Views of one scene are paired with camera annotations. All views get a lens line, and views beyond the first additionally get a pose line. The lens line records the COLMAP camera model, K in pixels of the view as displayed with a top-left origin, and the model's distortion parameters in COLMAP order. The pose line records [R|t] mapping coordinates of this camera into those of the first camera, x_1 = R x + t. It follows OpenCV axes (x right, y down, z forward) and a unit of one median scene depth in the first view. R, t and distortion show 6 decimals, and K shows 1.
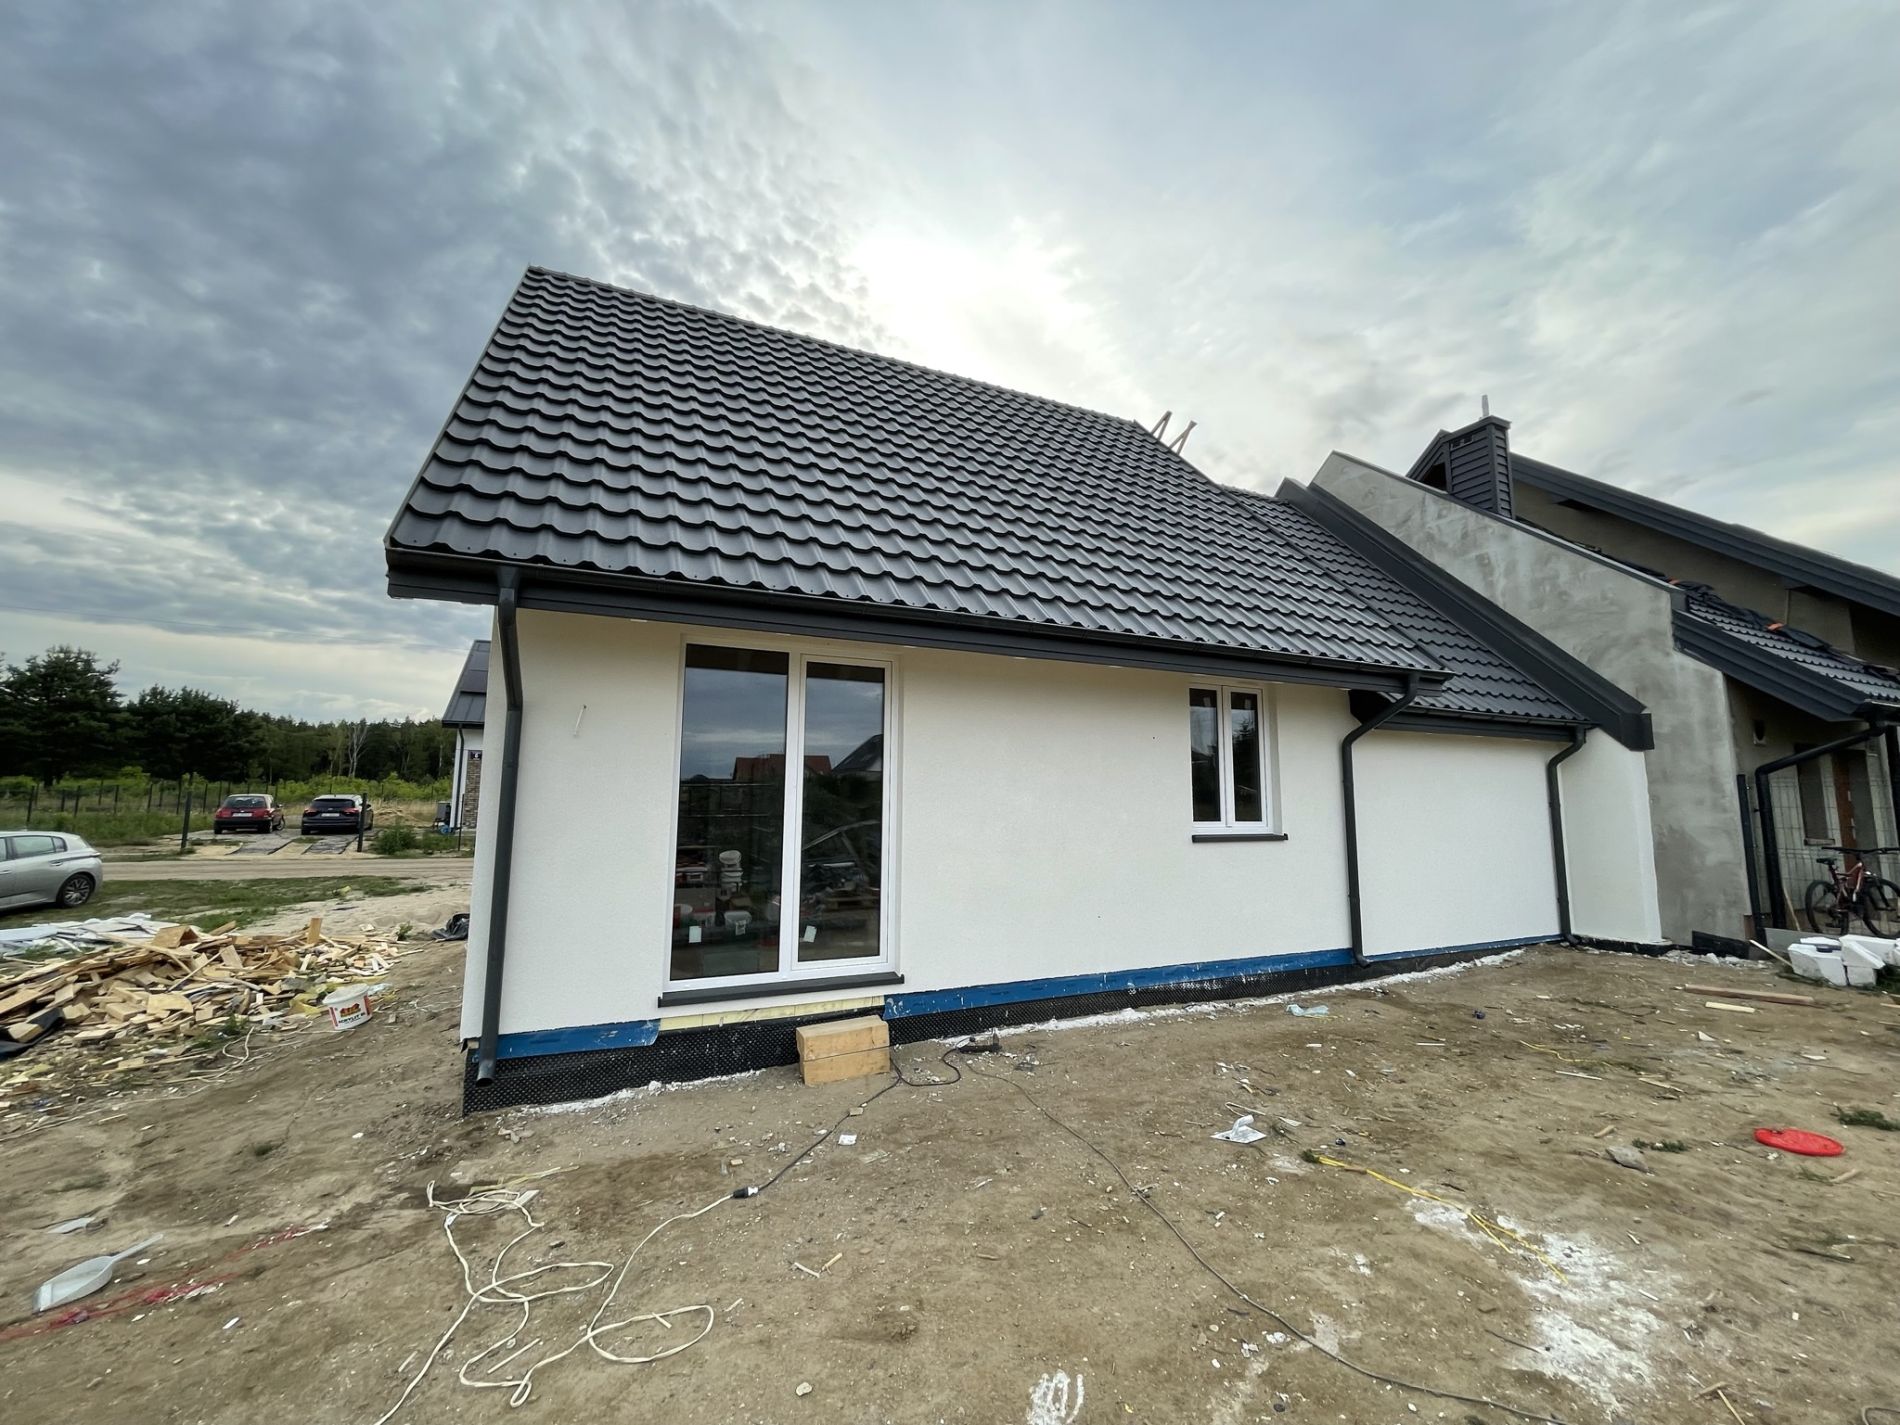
lens RADIAL K [[769.8, 0, 950.0], [0, 769.8, 712.5], [0, 0, 1]] dist [-0.007646, 0.000228]
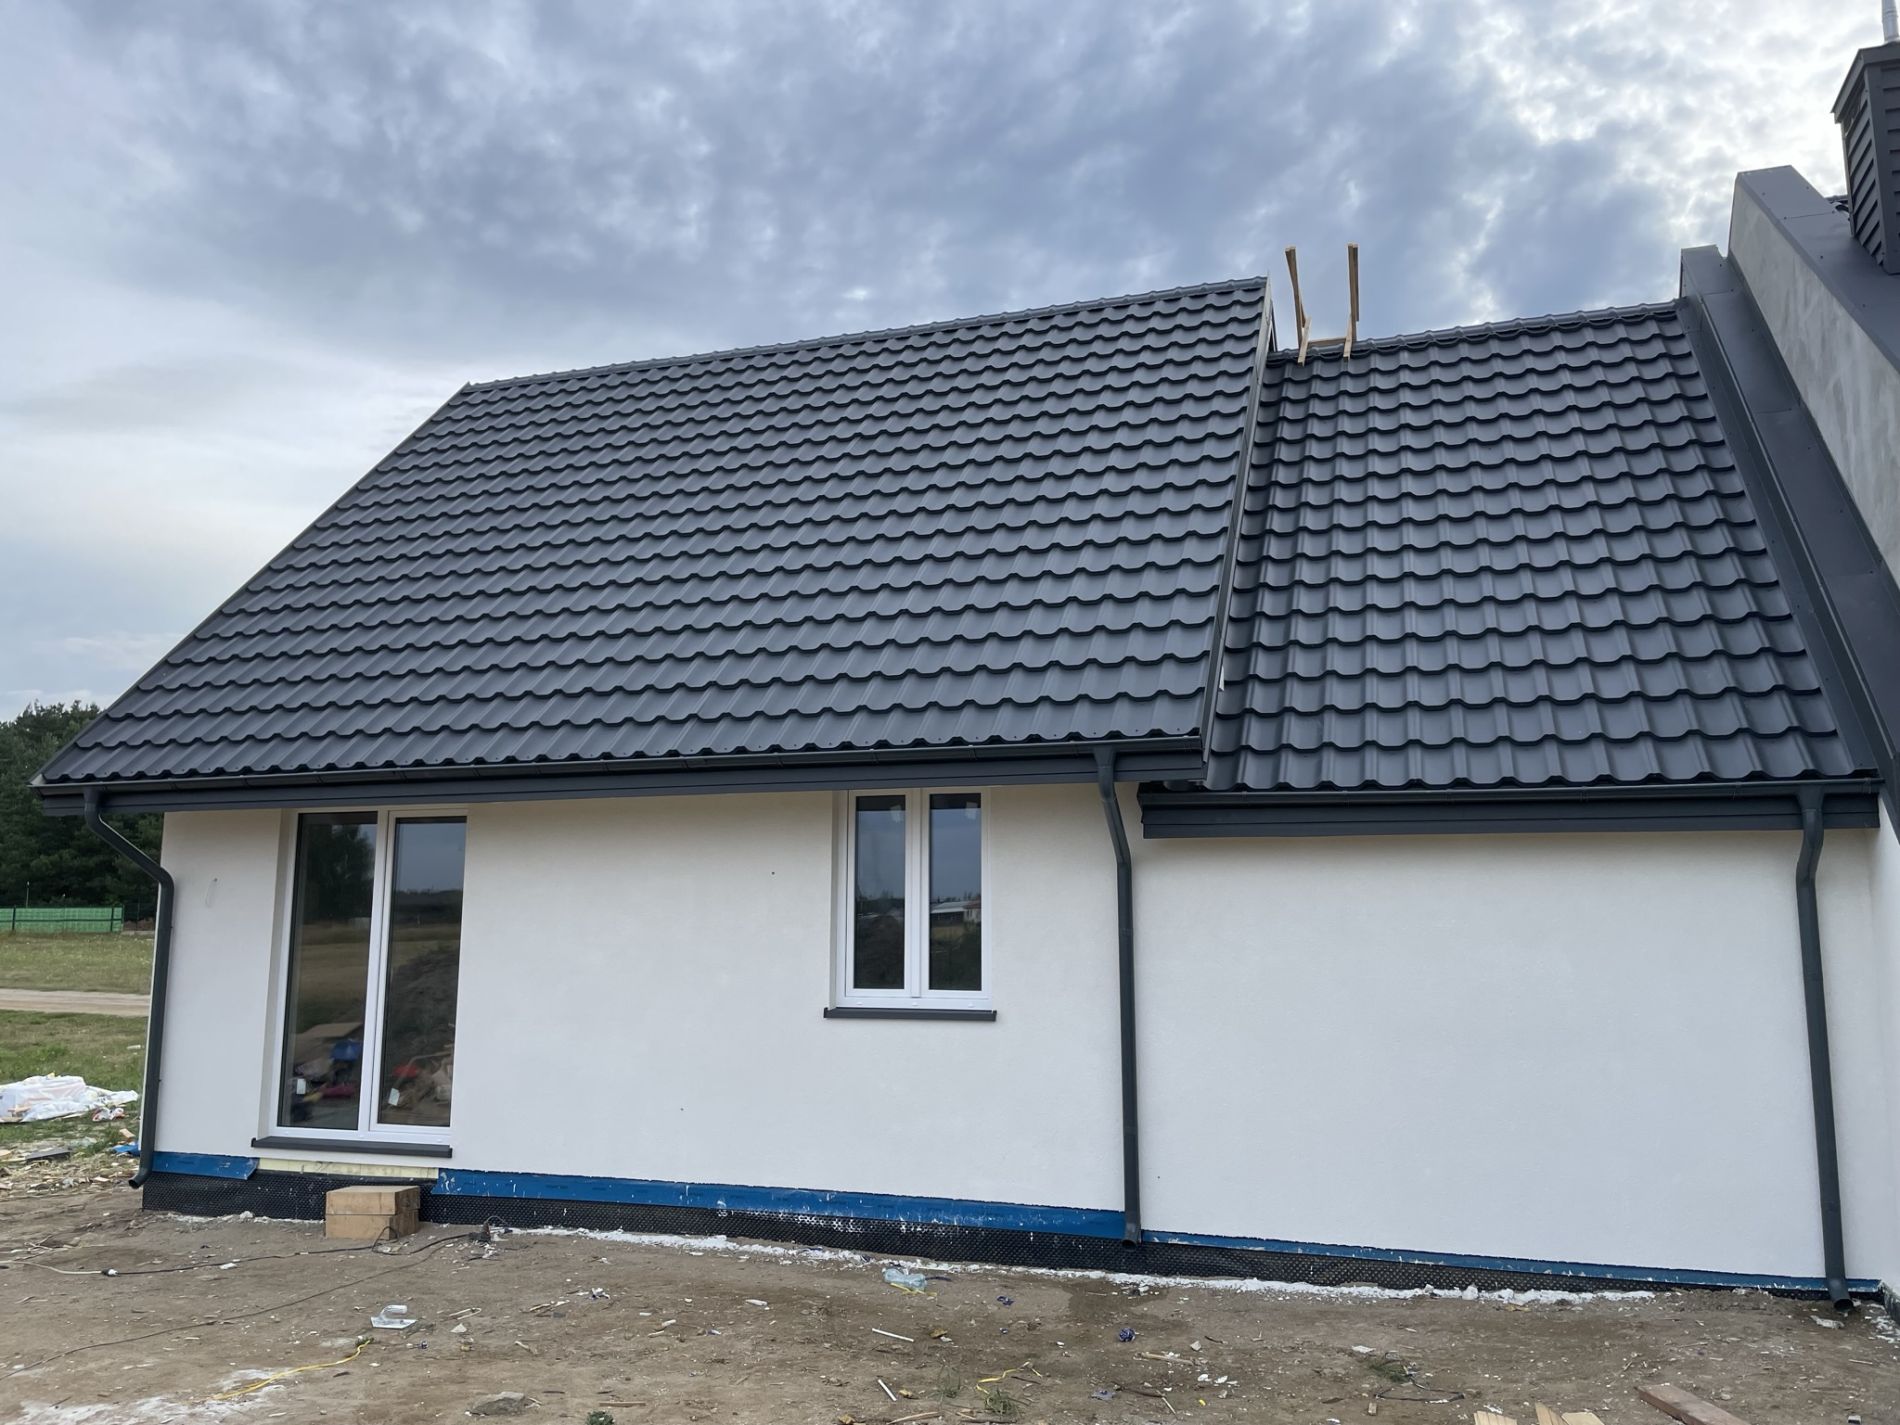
lens RADIAL K [[1452.6, 0, 950.0], [0, 1452.6, 712.5], [0, 0, 1]] dist [0.191298, -0.337353]
pose [[0.721940, -0.095352, -0.685354, 1.141633], [0.089115, 0.995024, -0.044563, -0.036658], [0.686193, -0.028903, 0.726845, 0.076813]]
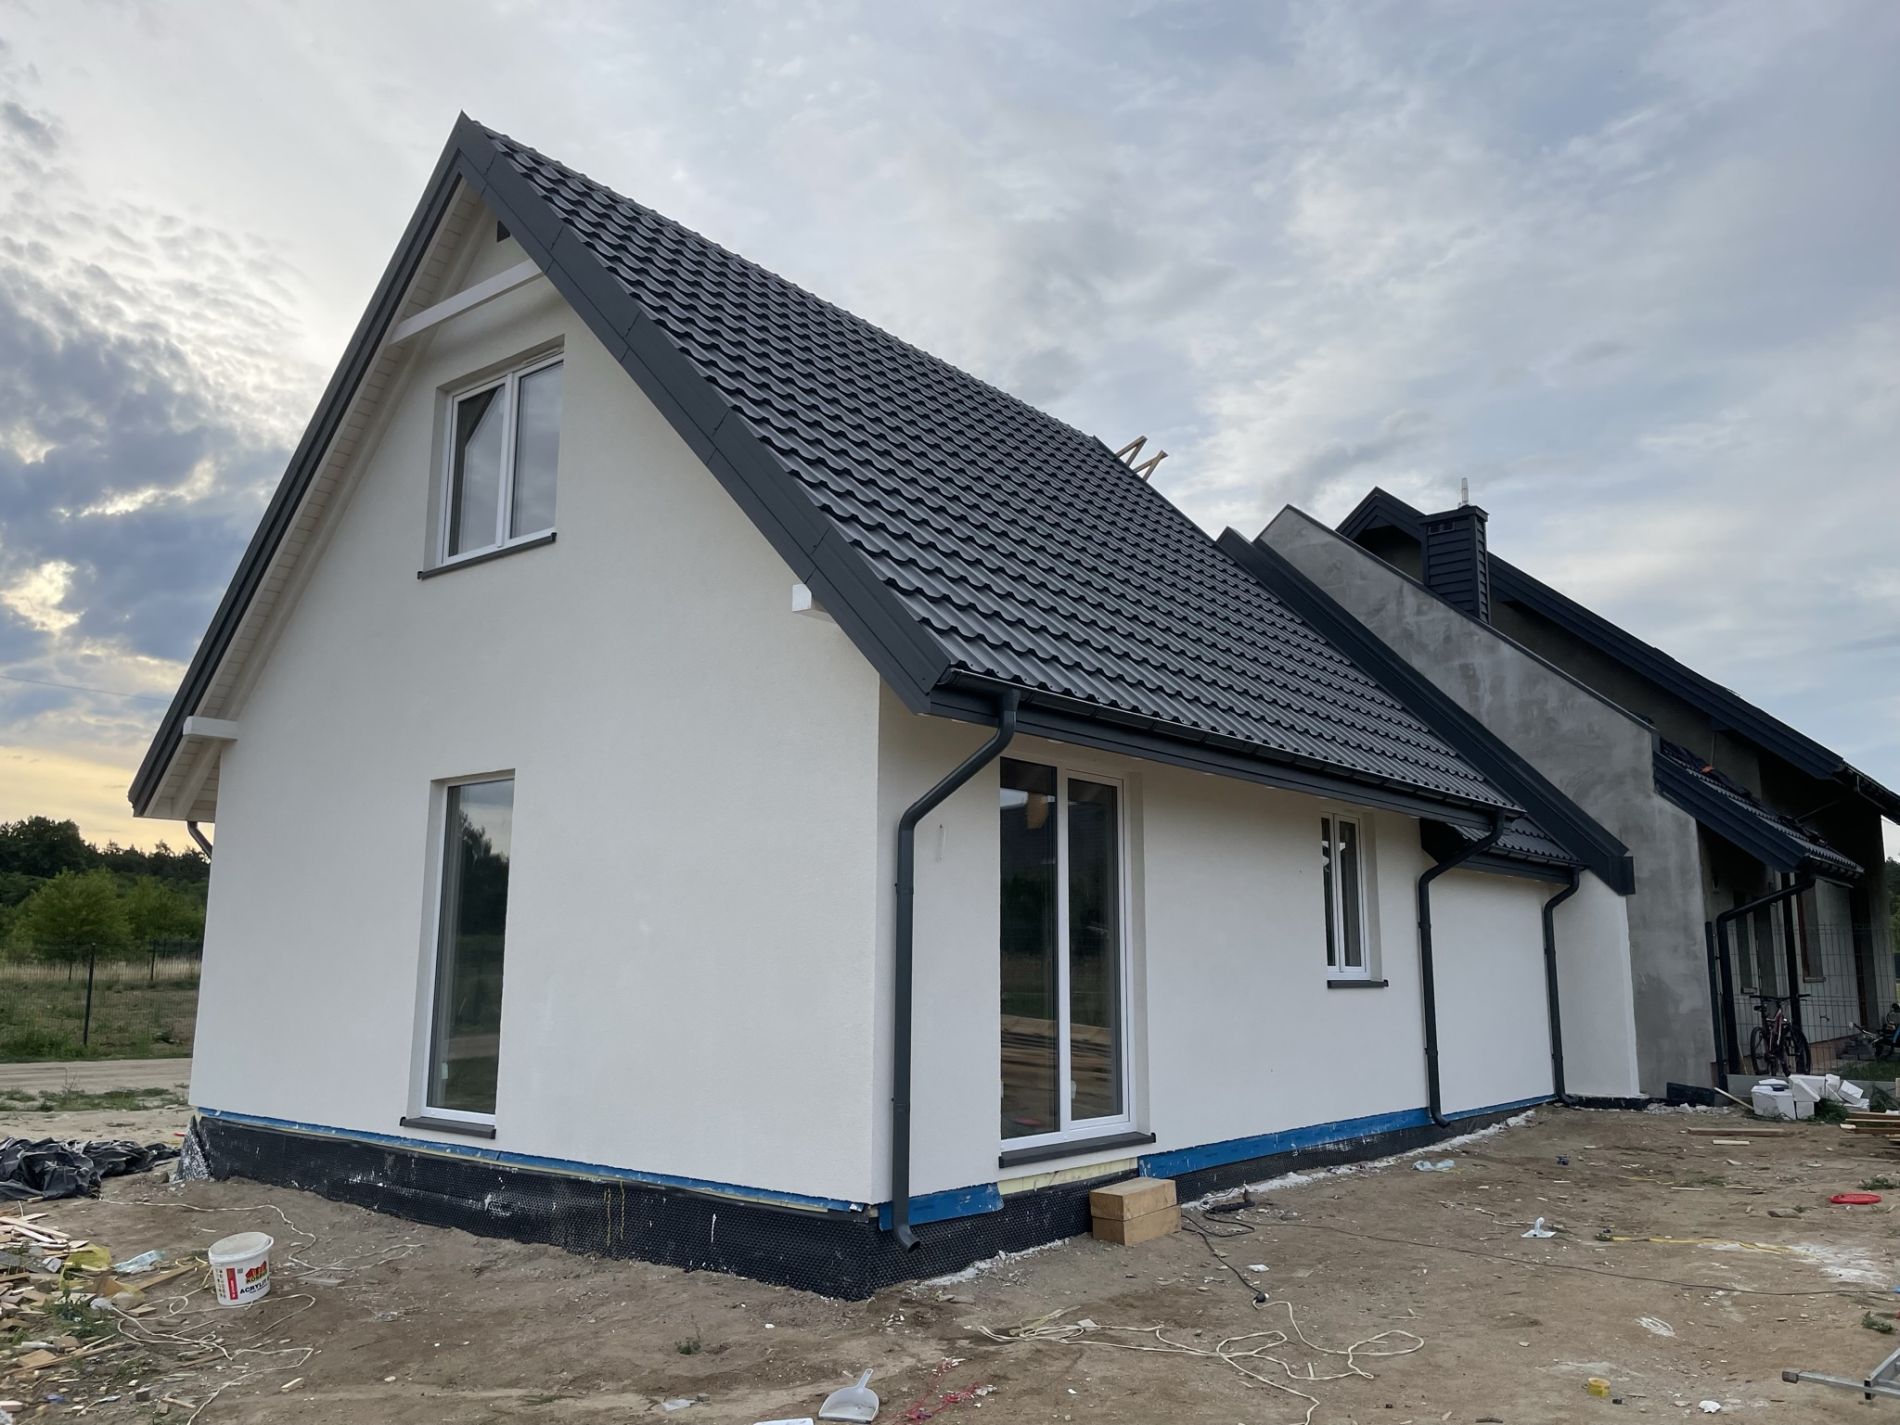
lens RADIAL K [[1464.5, 0, 950.0], [0, 1464.5, 712.5], [0, 0, 1]] dist [0.059399, -0.089403]
pose [[0.896380, 0.072392, 0.437335, -0.726996], [-0.049276, 0.996733, -0.063992, -0.019203], [-0.440539, 0.035811, 0.897019, -0.315342]]
